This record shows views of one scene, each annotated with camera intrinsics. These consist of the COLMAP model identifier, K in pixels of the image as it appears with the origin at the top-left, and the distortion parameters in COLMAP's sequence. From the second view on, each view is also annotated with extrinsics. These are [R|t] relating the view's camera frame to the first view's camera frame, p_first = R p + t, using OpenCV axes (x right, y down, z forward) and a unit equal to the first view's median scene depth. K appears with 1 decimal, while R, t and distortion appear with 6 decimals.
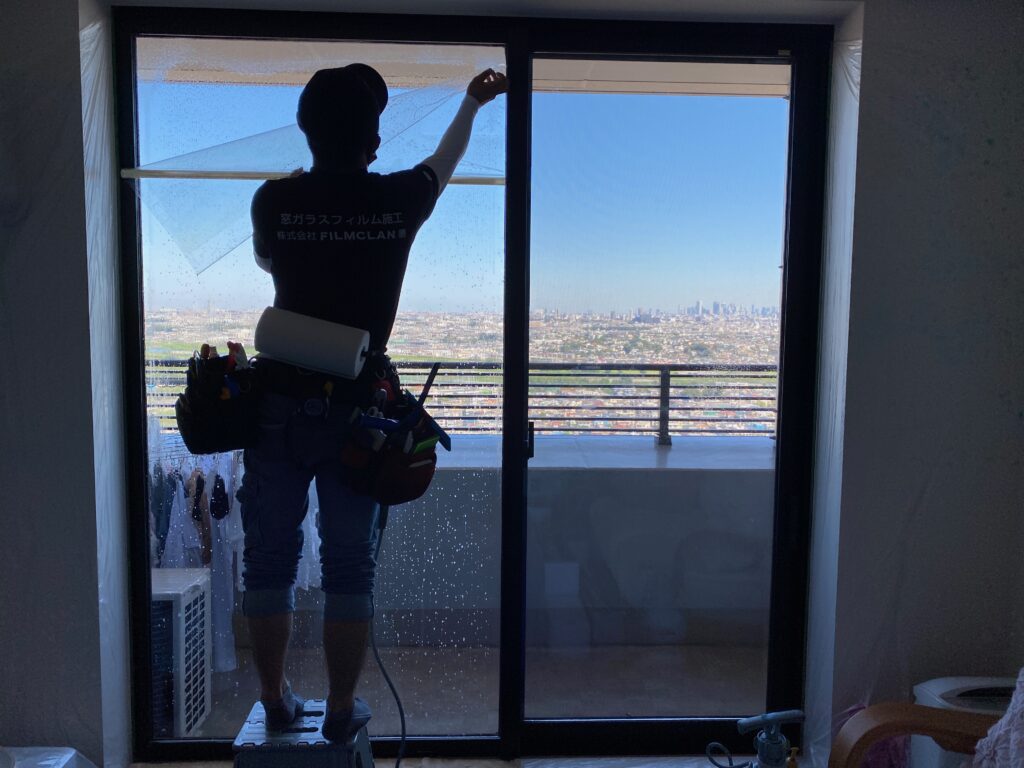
lens RADIAL K [[768.6, 0, 514.6], [0, 768.6, 385.4], [0, 0, 1]] dist [0.031428, -0.047825]
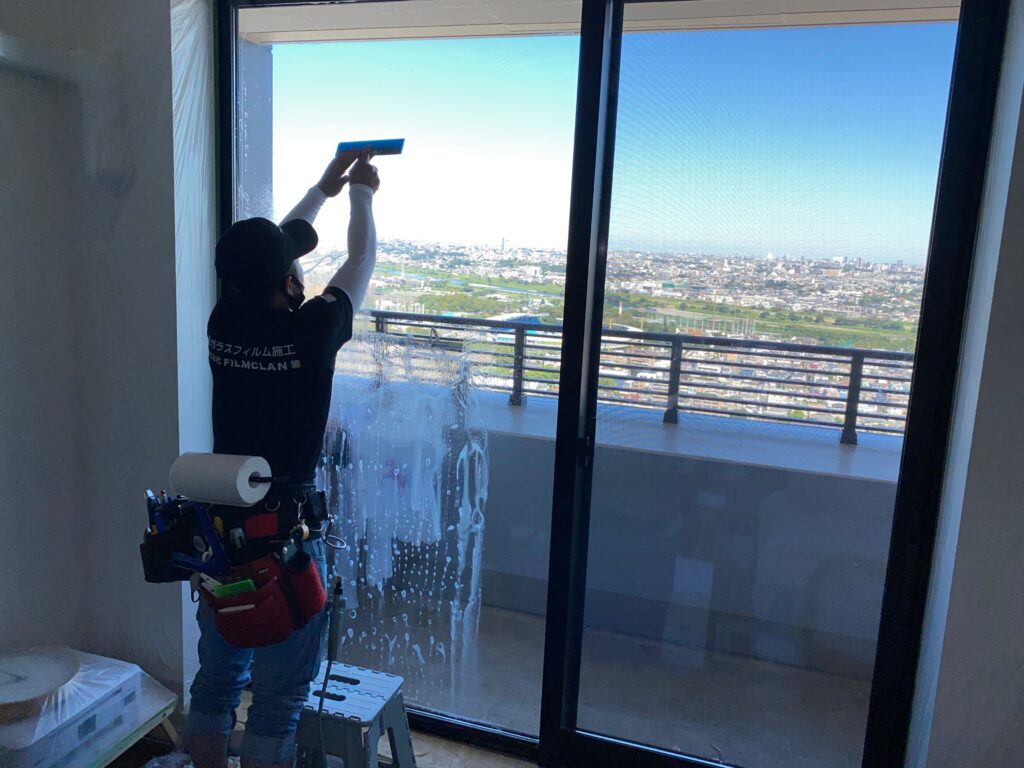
lens RADIAL K [[768.6, 0, 504.2], [0, 768.6, 383.7], [0, 0, 1]] dist [0.031428, -0.047825]
pose [[0.930139, 0.095026, -0.354699, 0.157510], [-0.068986, 0.993957, 0.085383, -0.039418], [0.360669, -0.054949, 0.931074, 0.085090]]
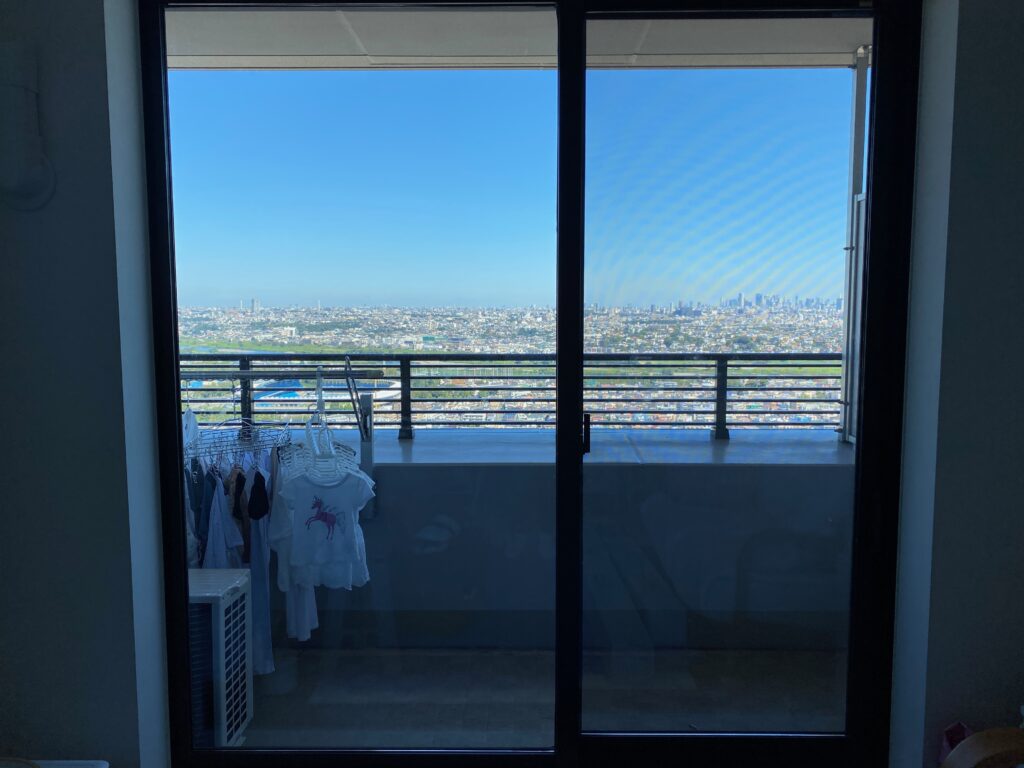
lens RADIAL K [[768.6, 0, 515.9], [0, 768.6, 387.1], [0, 0, 1]] dist [0.031428, -0.047825]
pose [[0.998741, -0.007930, -0.049526, -0.012227], [0.008361, 0.999929, 0.008498, 0.004441], [0.049455, -0.008902, 0.998737, 0.047075]]
